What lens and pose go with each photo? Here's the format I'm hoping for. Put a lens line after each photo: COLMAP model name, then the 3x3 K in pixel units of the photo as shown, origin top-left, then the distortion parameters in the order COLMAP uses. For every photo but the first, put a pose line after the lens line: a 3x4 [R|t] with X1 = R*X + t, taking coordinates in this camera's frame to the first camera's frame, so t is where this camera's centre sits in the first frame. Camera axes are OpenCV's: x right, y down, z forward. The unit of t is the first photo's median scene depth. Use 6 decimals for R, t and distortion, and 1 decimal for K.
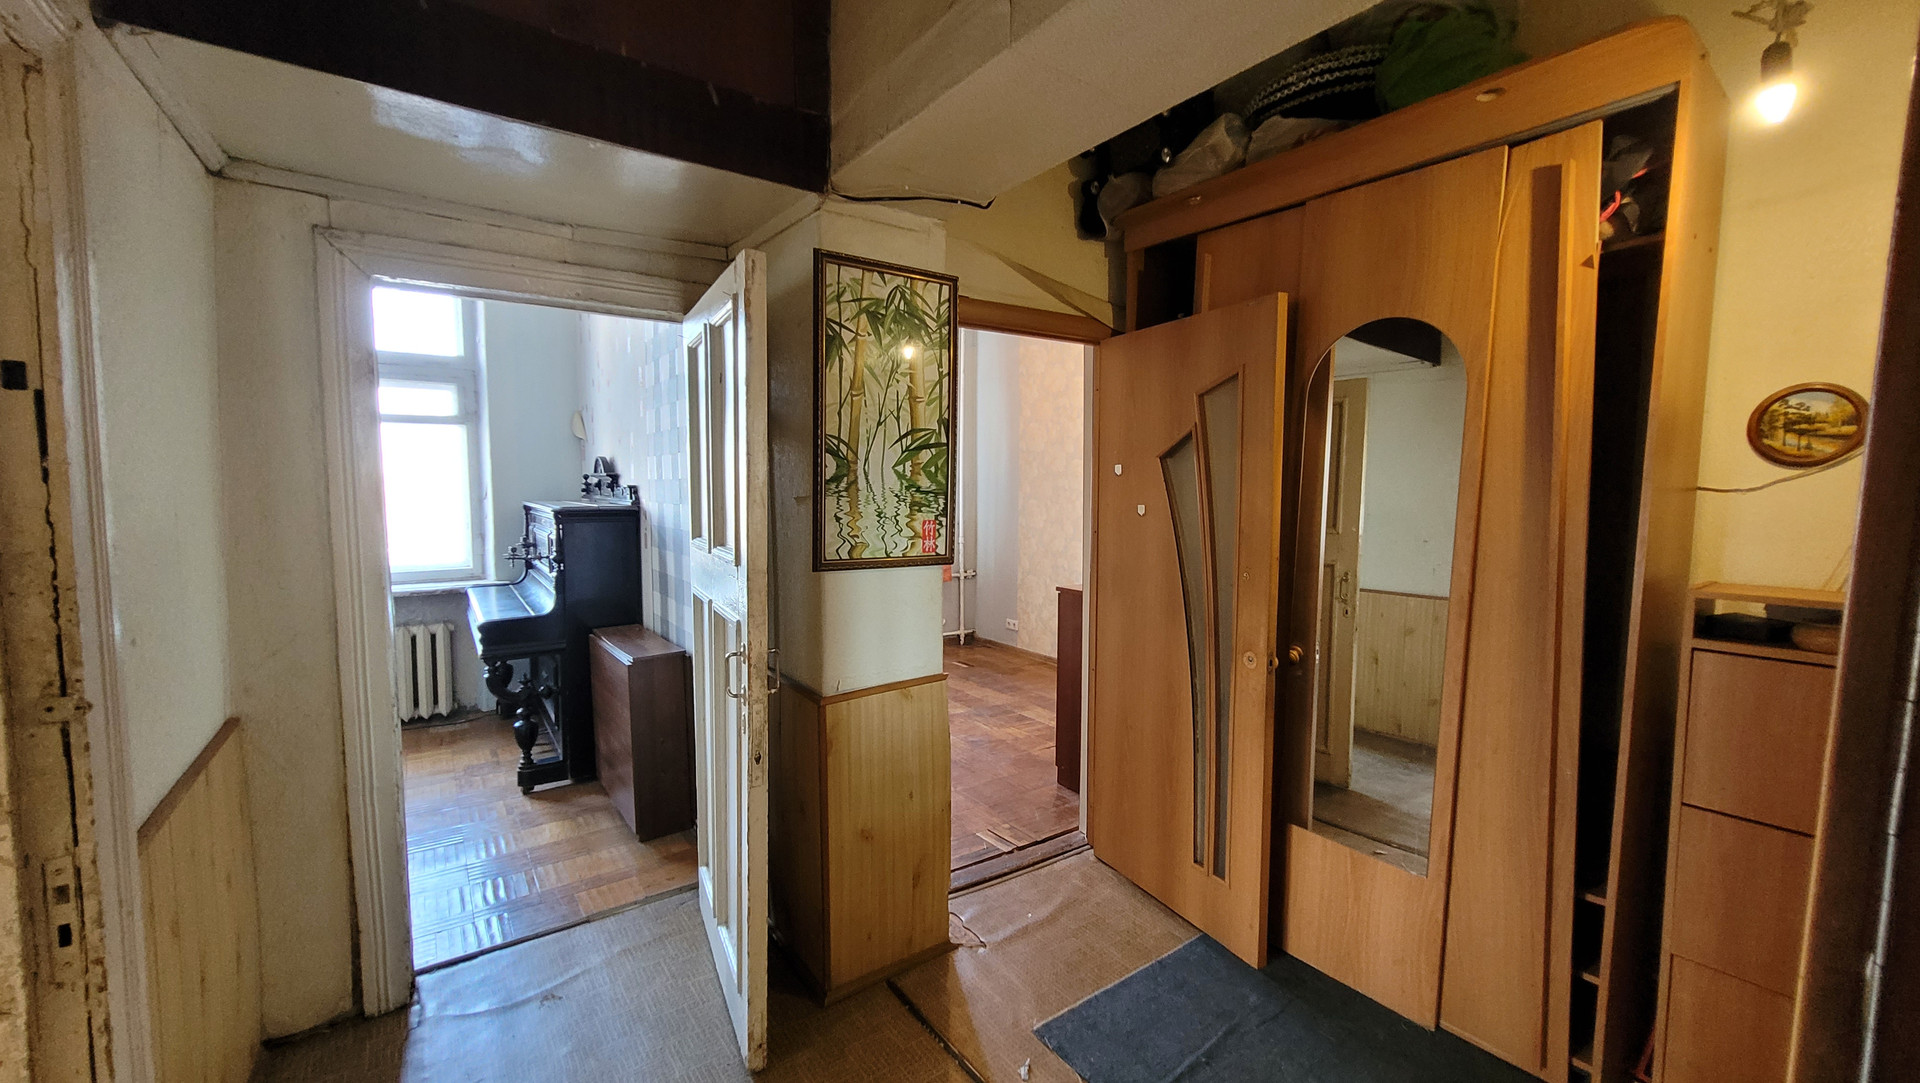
lens RADIAL K [[754.2, 0, 957.9], [0, 754.2, 538.7], [0, 0, 1]] dist [0.008452, -0.000948]
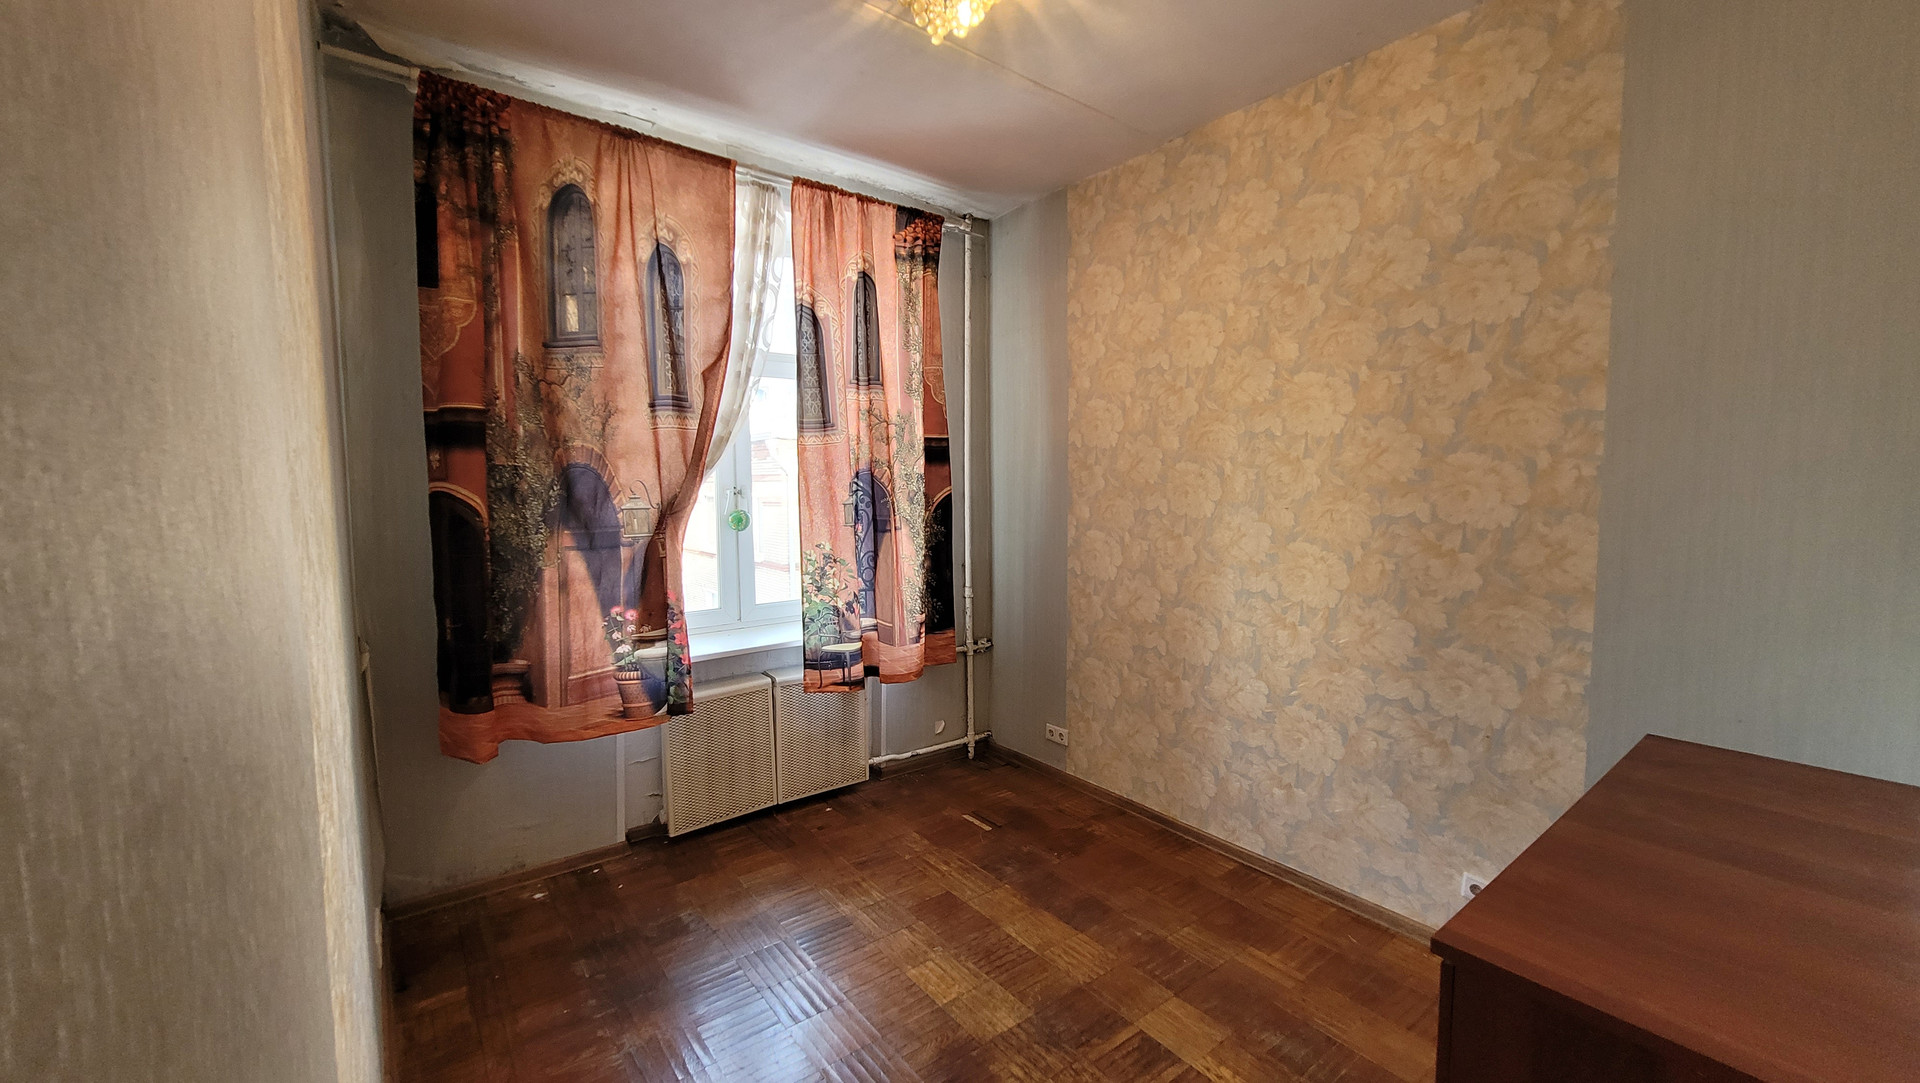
lens RADIAL K [[754.2, 0, 960.8], [0, 754.2, 537.0], [0, 0, 1]] dist [0.008452, -0.000948]
pose [[0.999013, -0.011256, 0.042975, -0.029775], [0.011283, 0.999936, -0.000389, -0.046000], [-0.042967, 0.000873, 0.999076, 0.406683]]
